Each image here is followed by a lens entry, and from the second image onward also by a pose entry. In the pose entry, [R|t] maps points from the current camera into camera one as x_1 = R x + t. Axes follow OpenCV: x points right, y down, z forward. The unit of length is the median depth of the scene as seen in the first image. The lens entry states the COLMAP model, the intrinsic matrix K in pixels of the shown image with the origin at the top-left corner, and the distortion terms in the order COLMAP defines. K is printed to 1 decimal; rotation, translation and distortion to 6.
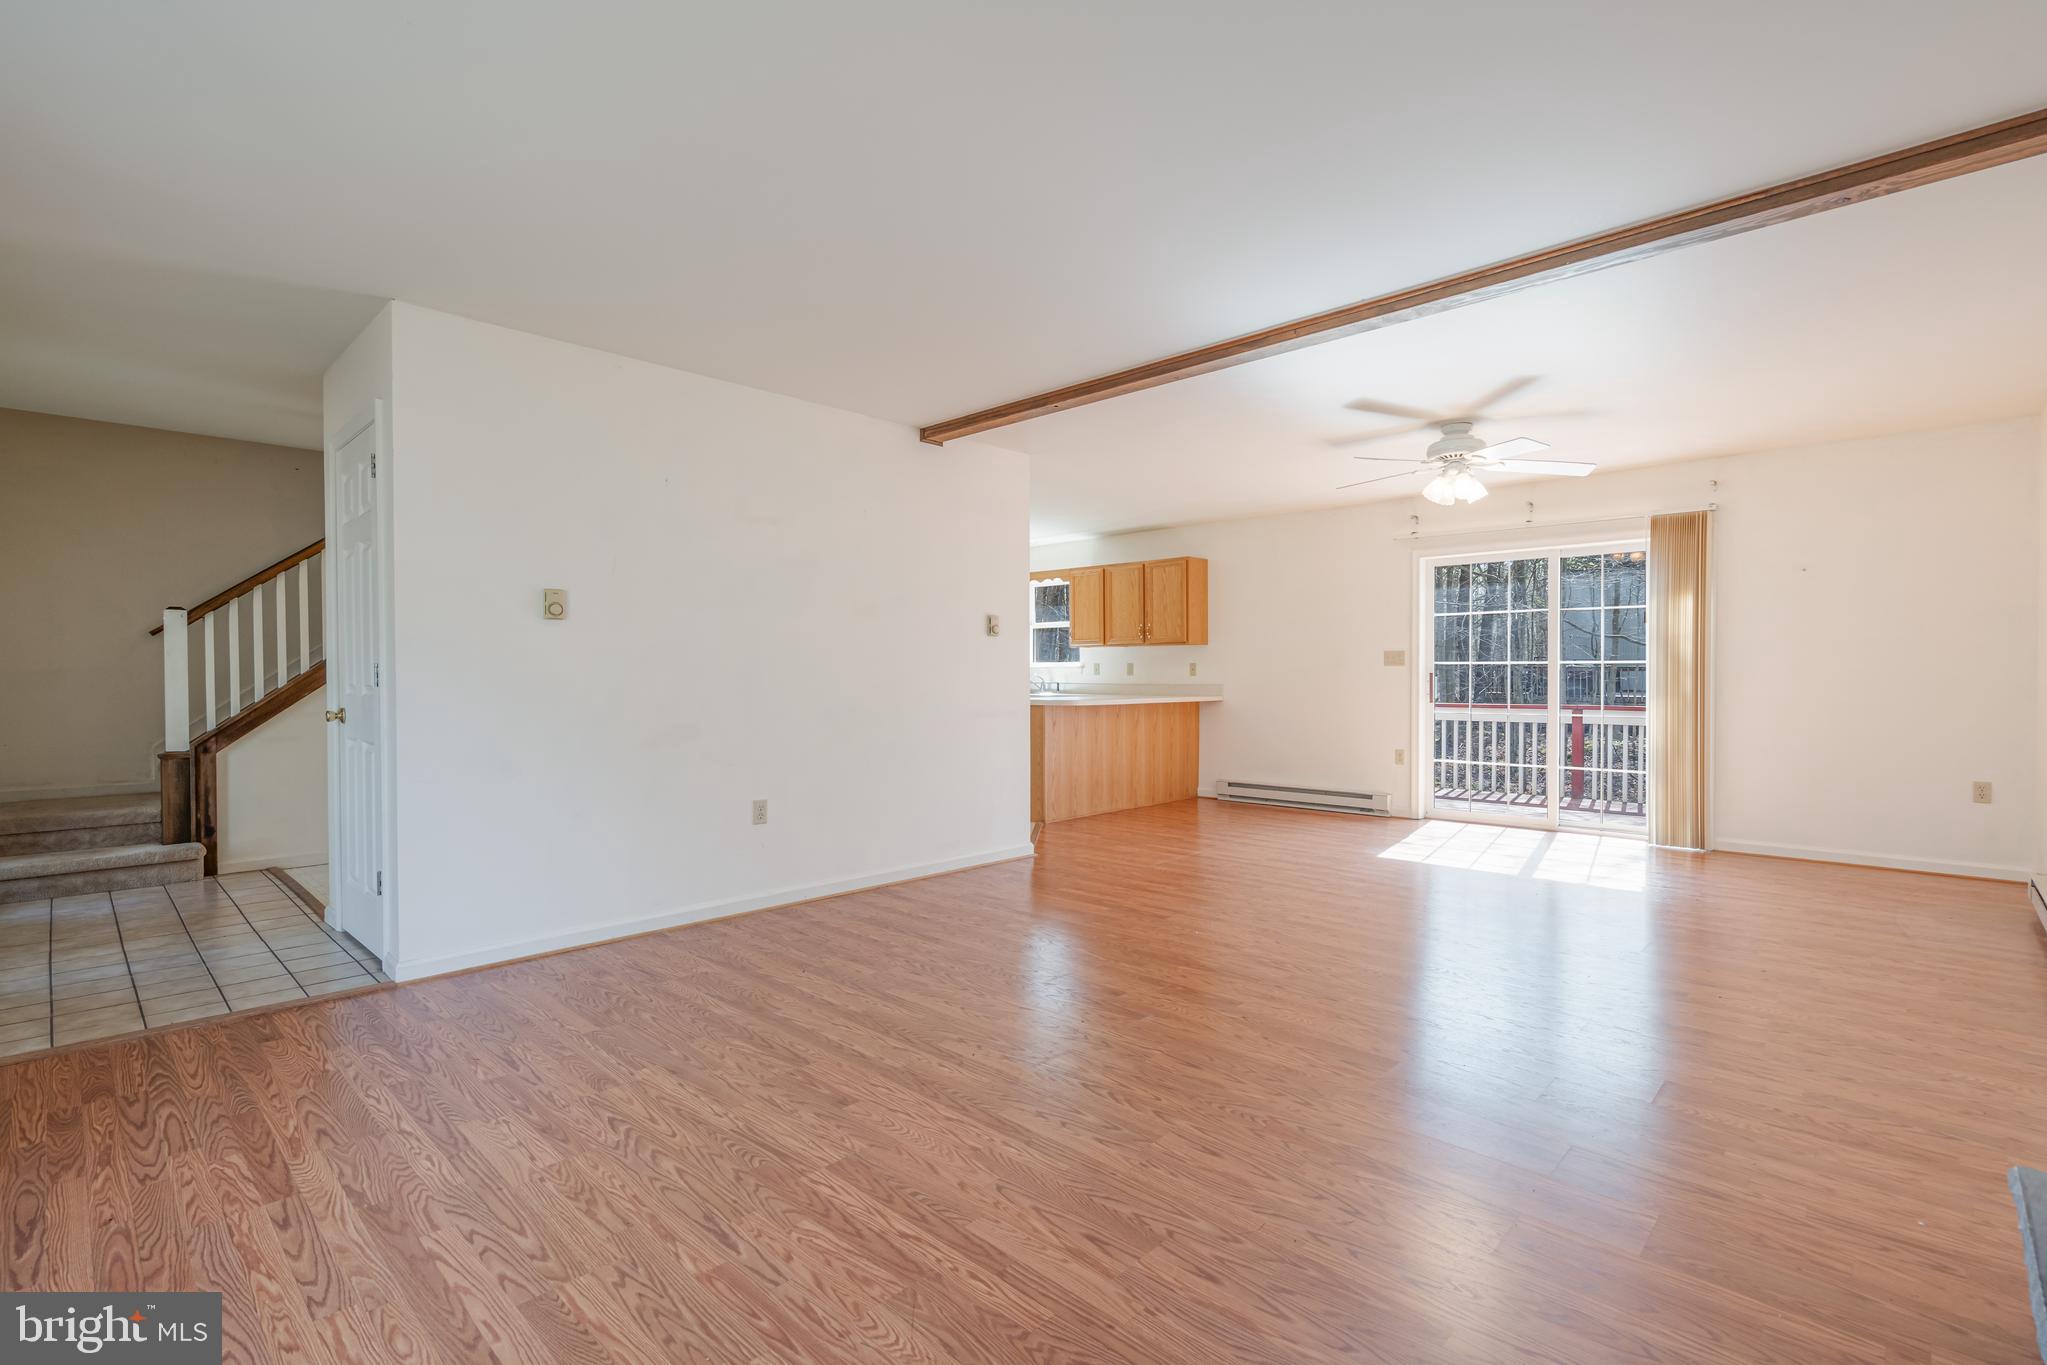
lens RADIAL K [[955.1, 0, 1021.6], [0, 955.1, 678.4], [0, 0, 1]] dist [-0.008150, 0.004522]
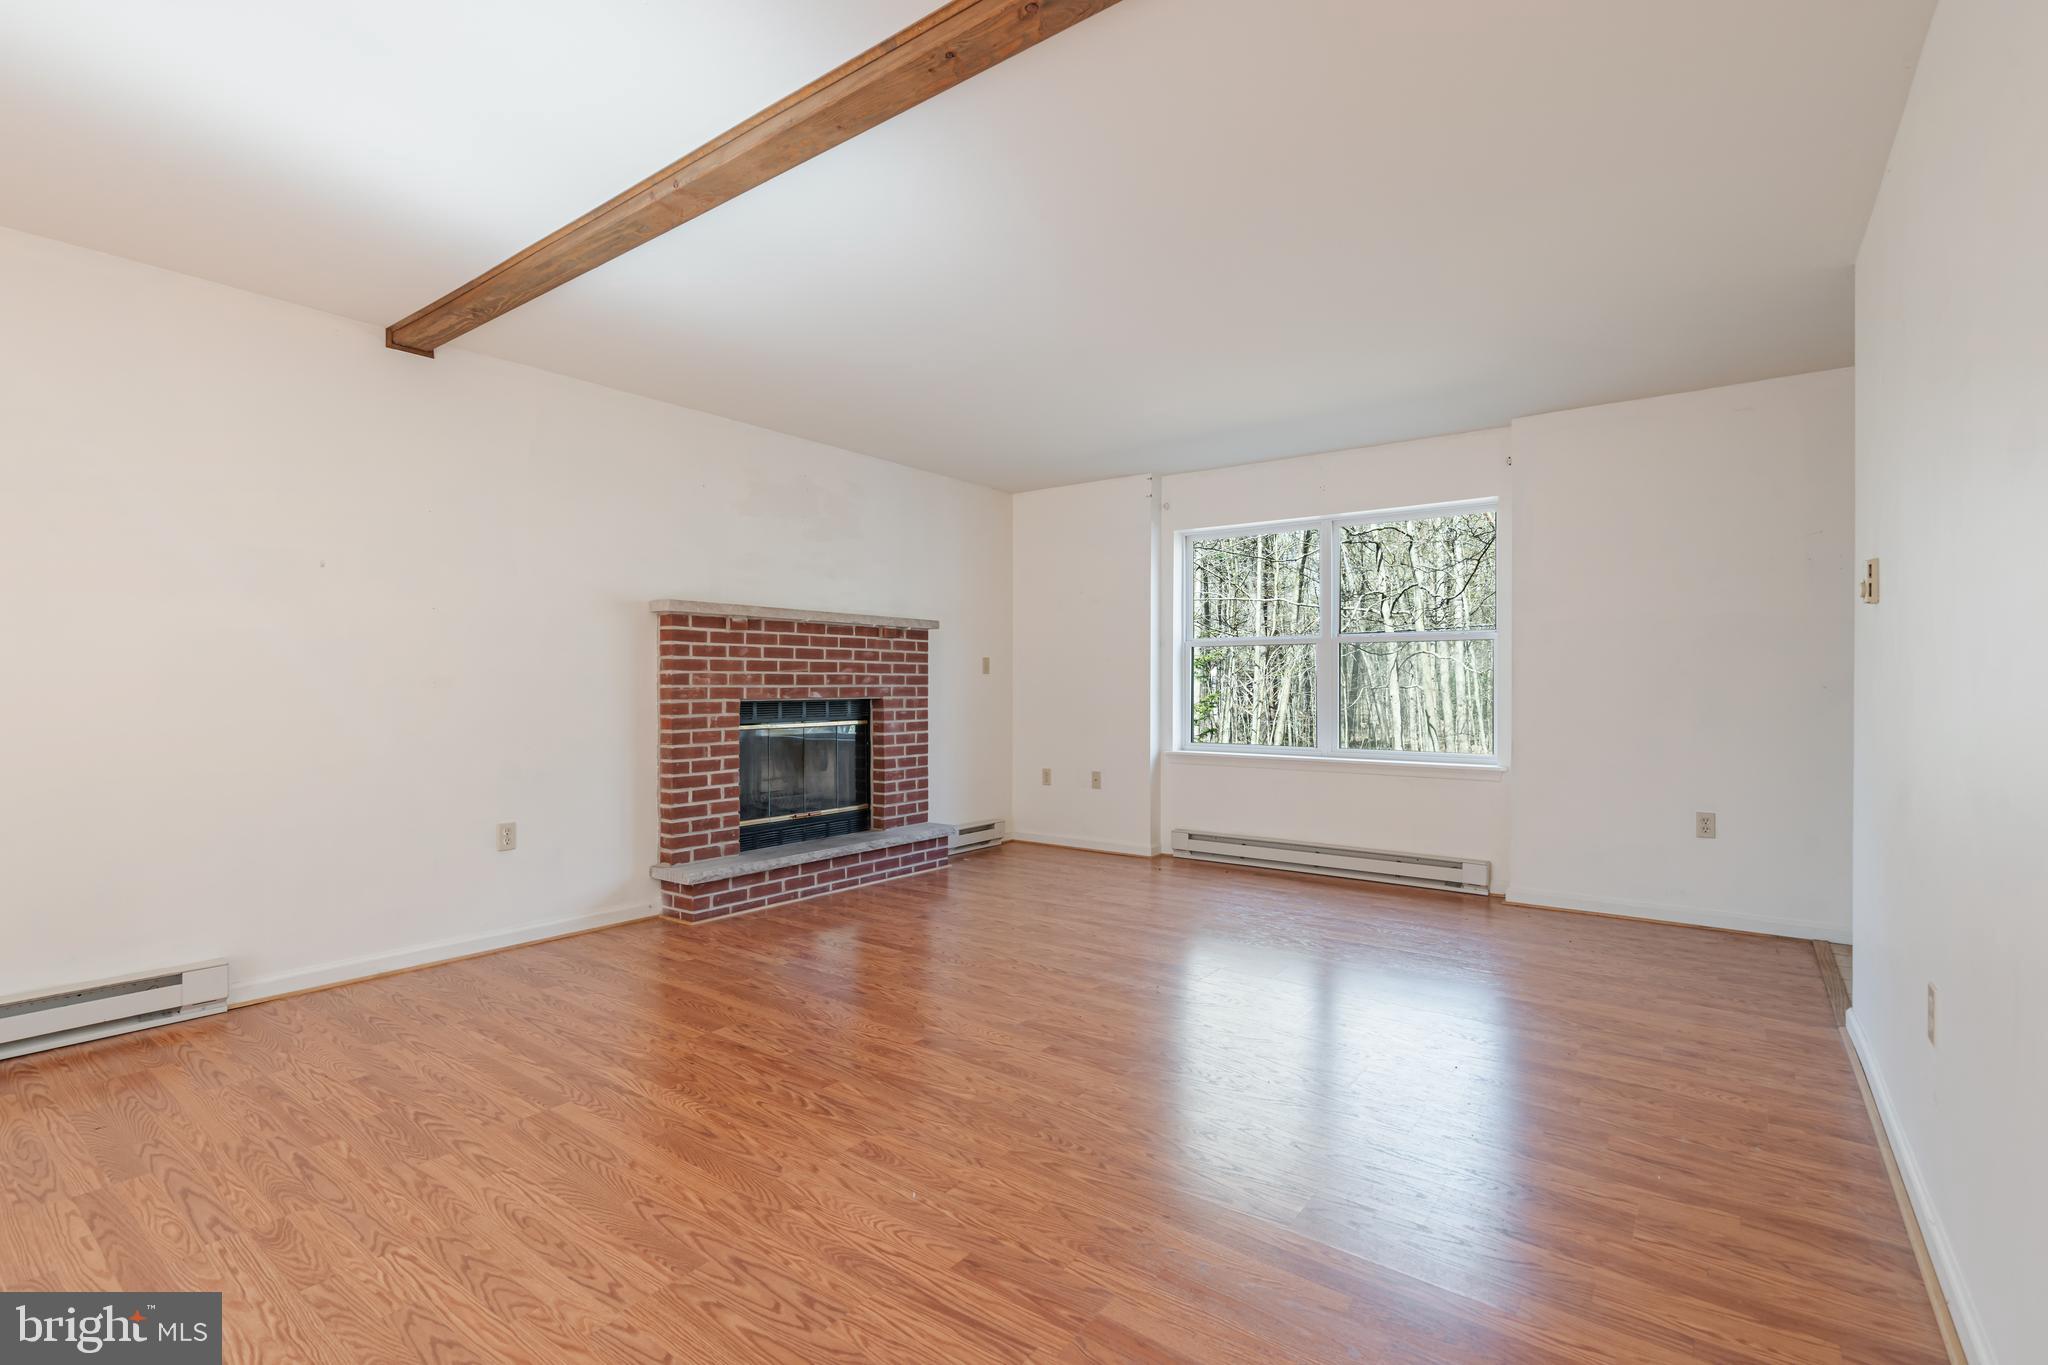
lens RADIAL K [[955.6, 0, 1025.7], [0, 955.6, 688.8], [0, 0, 1]] dist [-0.008150, 0.004522]
pose [[-0.992550, 0.001202, -0.121836, 0.254952], [0.000561, 0.999986, 0.005300, -0.005287], [0.121840, 0.005192, -0.992536, 2.063453]]
